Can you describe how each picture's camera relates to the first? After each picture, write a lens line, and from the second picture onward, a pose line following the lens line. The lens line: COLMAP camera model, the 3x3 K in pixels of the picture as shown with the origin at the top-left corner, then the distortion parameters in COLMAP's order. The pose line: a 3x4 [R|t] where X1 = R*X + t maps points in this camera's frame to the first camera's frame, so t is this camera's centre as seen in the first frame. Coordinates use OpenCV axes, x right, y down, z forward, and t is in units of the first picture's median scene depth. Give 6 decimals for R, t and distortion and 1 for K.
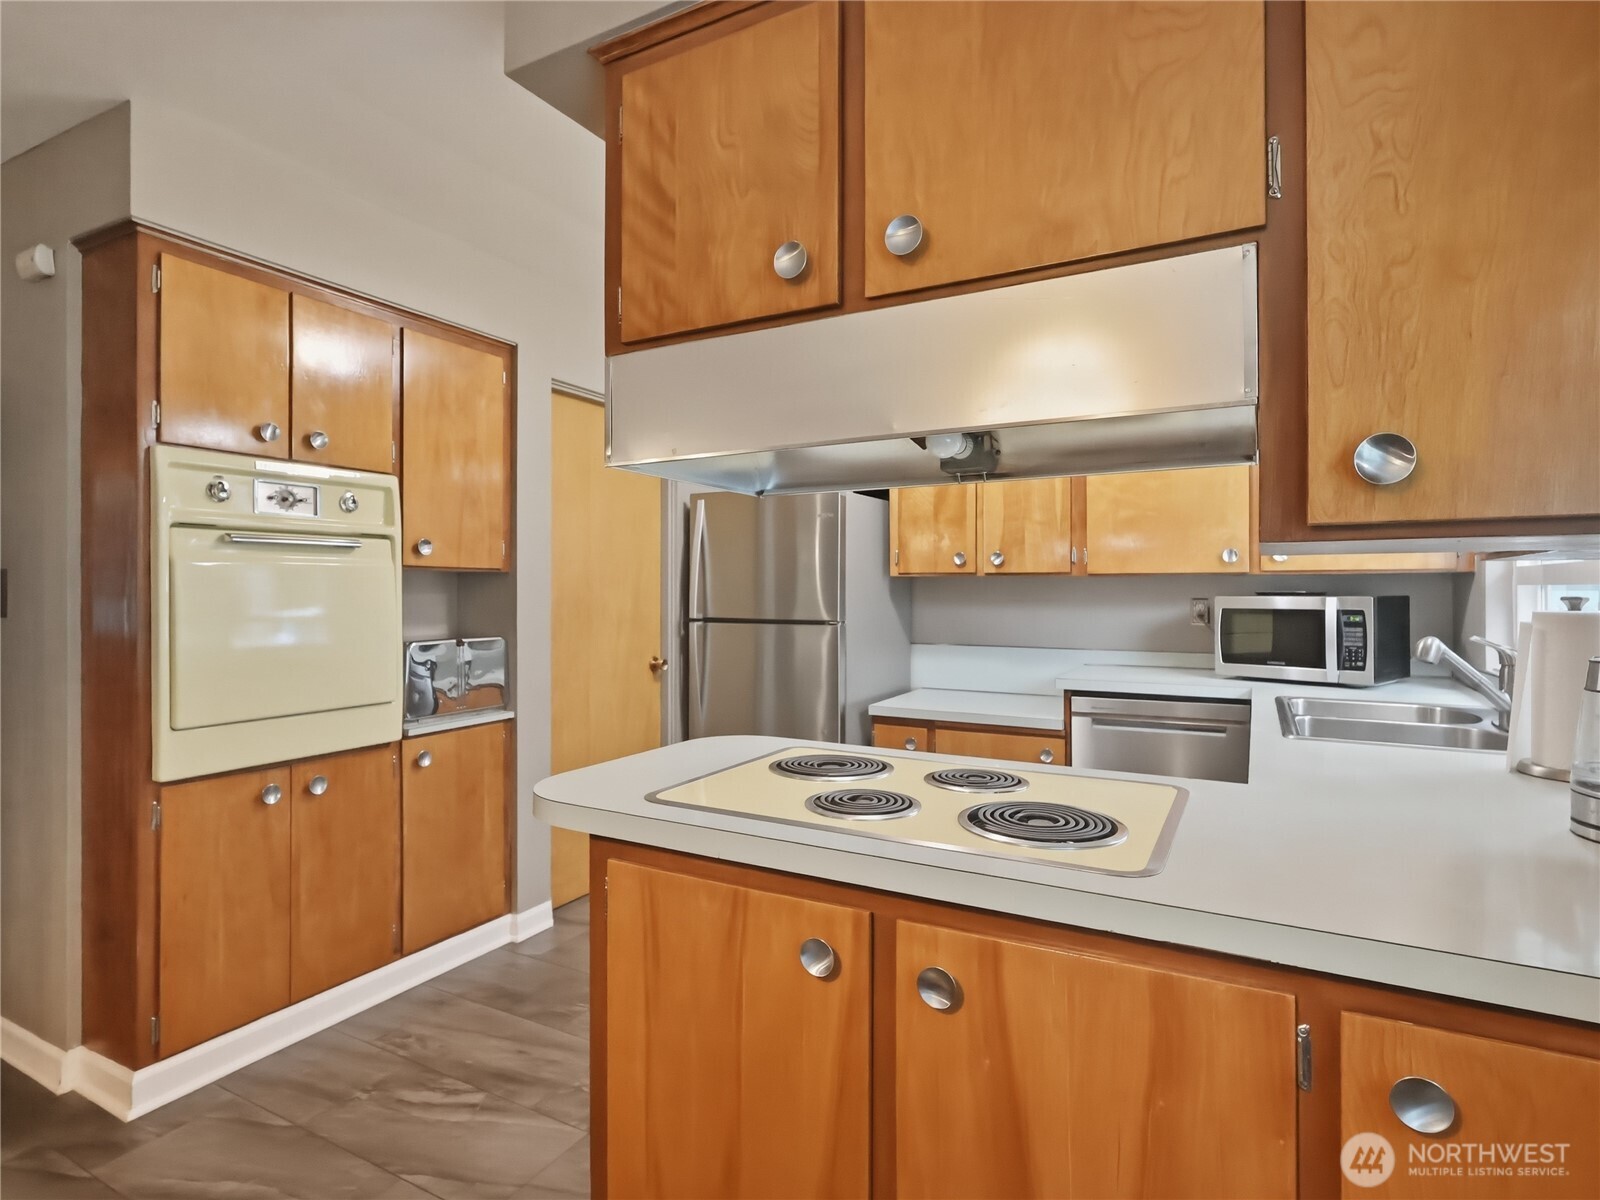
lens RADIAL K [[848.4, 0, 797.8], [0, 848.4, 587.9], [0, 0, 1]] dist [-0.000052, 0.000170]
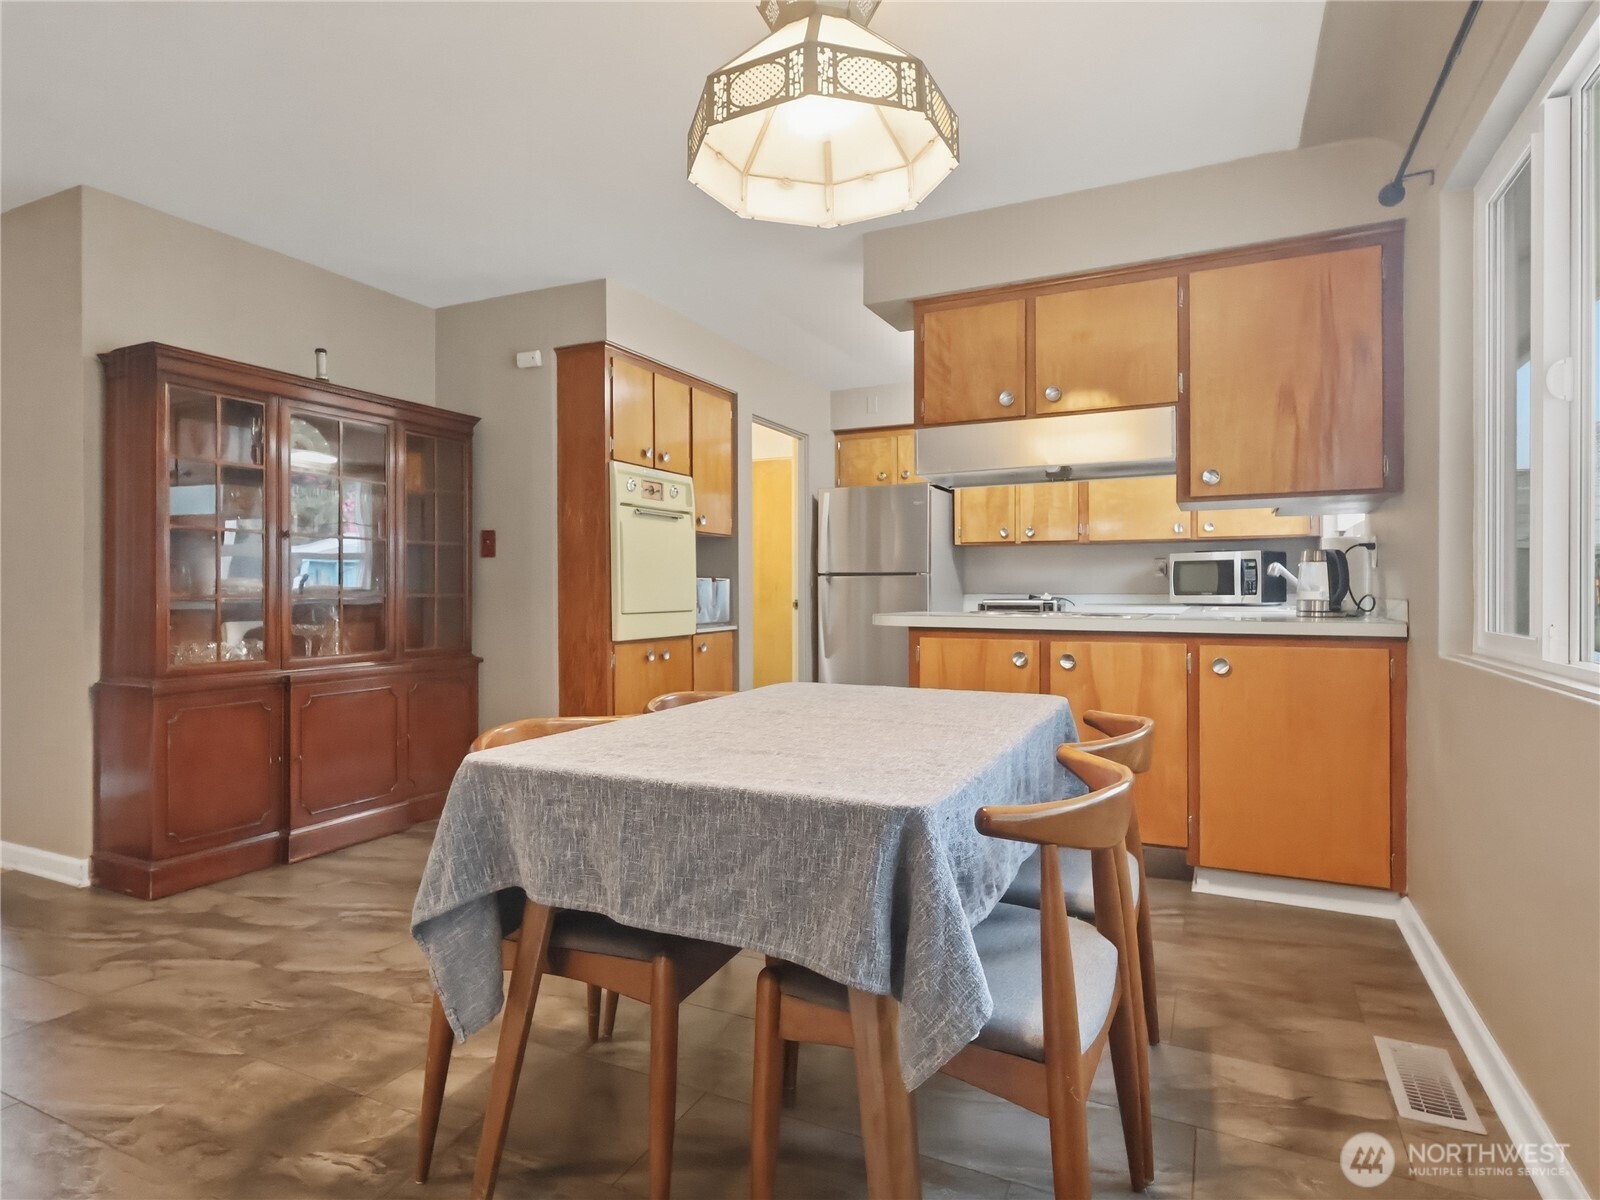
lens RADIAL K [[883.0, 0, 799.4], [0, 883.0, 595.0], [0, 0, 1]] dist [-0.001055, 0.001010]
pose [[0.998728, -0.003626, 0.050300, -0.321020], [0.003277, 0.999970, 0.007030, 0.082730], [-0.050324, -0.006856, 0.998709, -0.696129]]
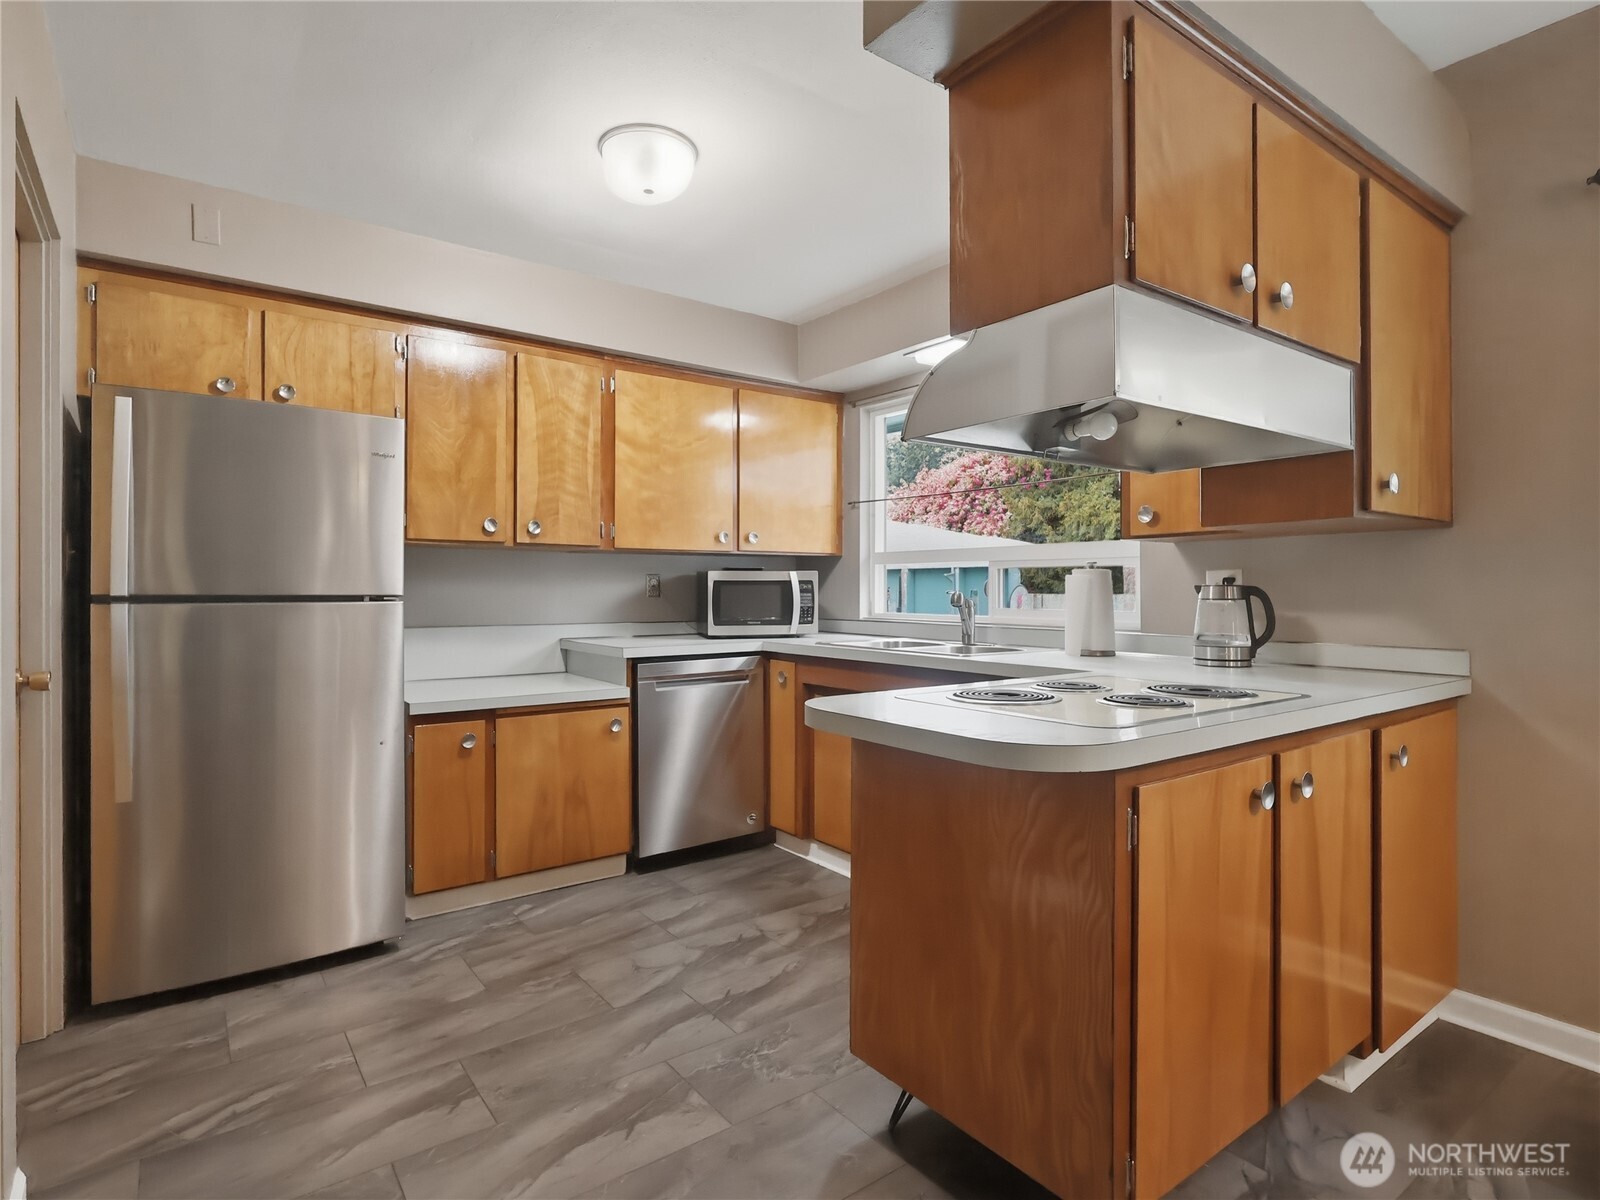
lens RADIAL K [[848.4, 0, 797.8], [0, 848.4, 587.9], [0, 0, 1]] dist [-0.000052, 0.000170]
pose [[0.423414, 0.000112, 0.905936, -0.607476], [-0.001433, 0.999999, 0.000546, 0.037821], [-0.905935, -0.001530, 0.423413, 0.432746]]
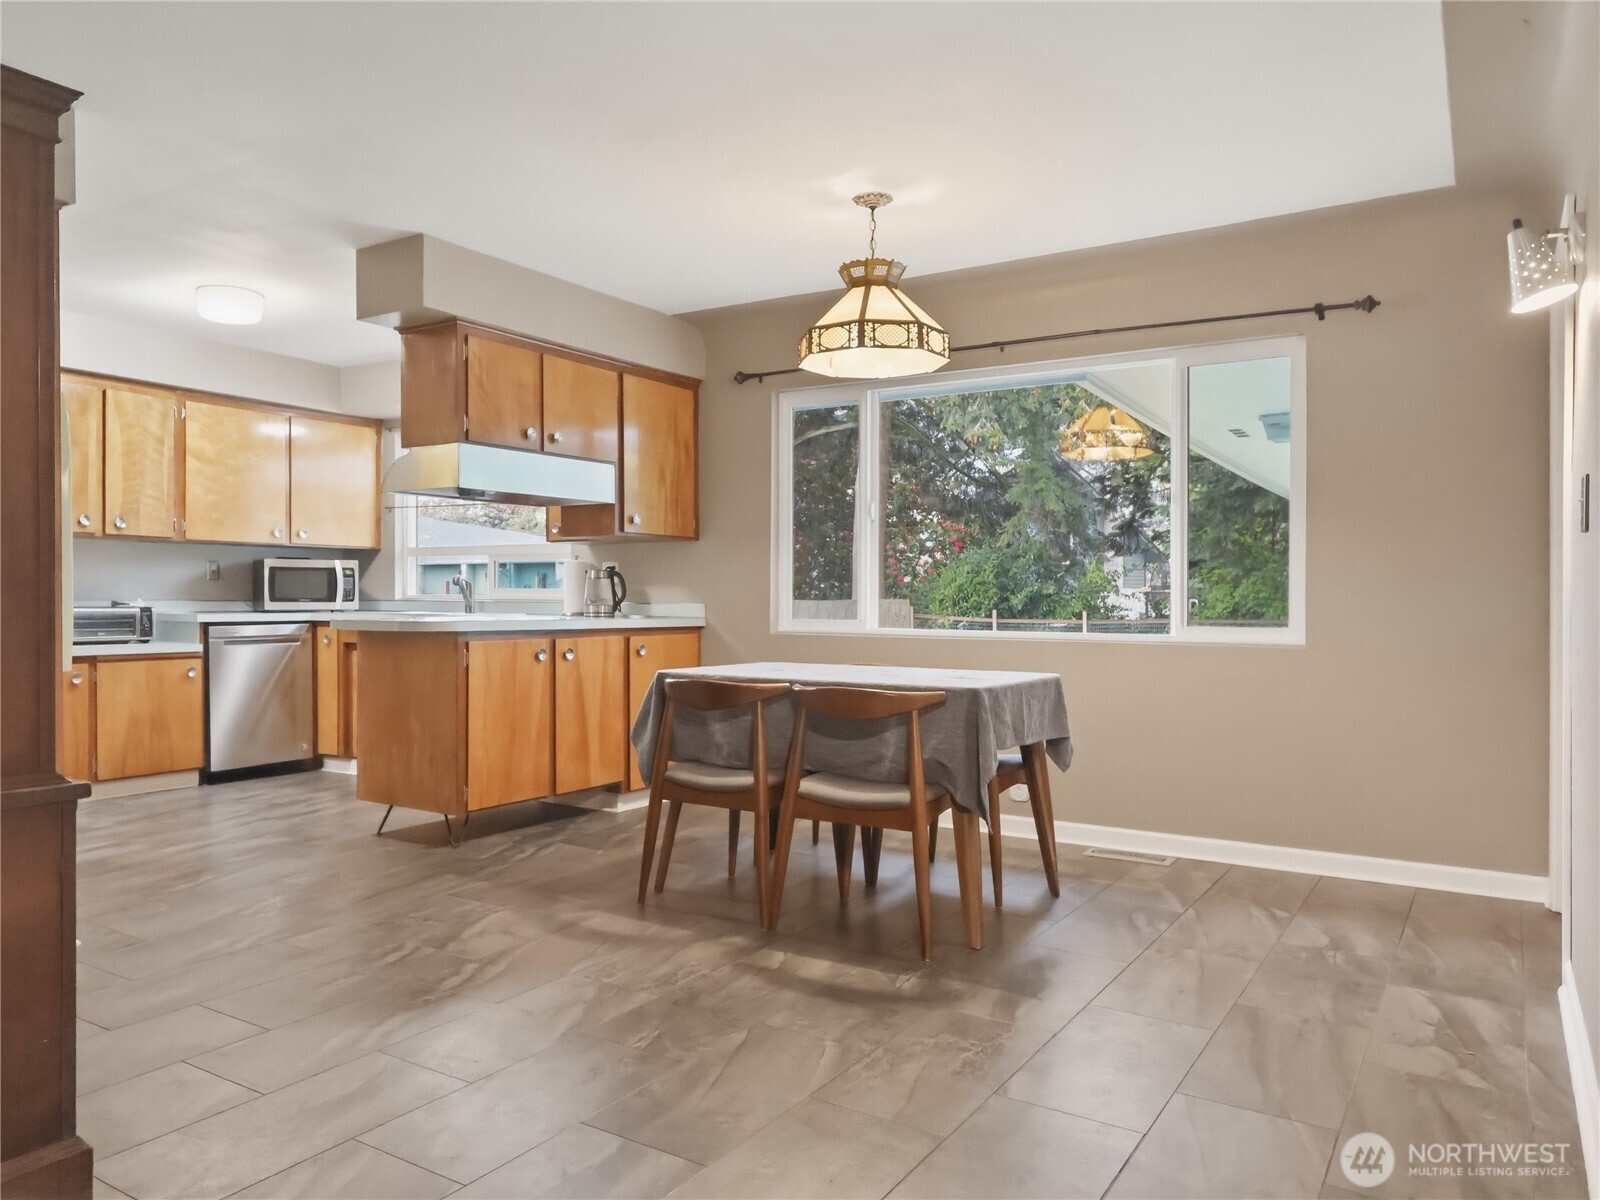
lens RADIAL K [[1102.9, 0, 798.1], [0, 1102.9, 612.7], [0, 0, 1]] dist [-0.000531, 0.002053]
pose [[0.069423, -0.012850, 0.997505, -1.605923], [-0.006662, 0.999889, 0.013345, 0.083881], [-0.997565, -0.007572, 0.069330, -0.103406]]
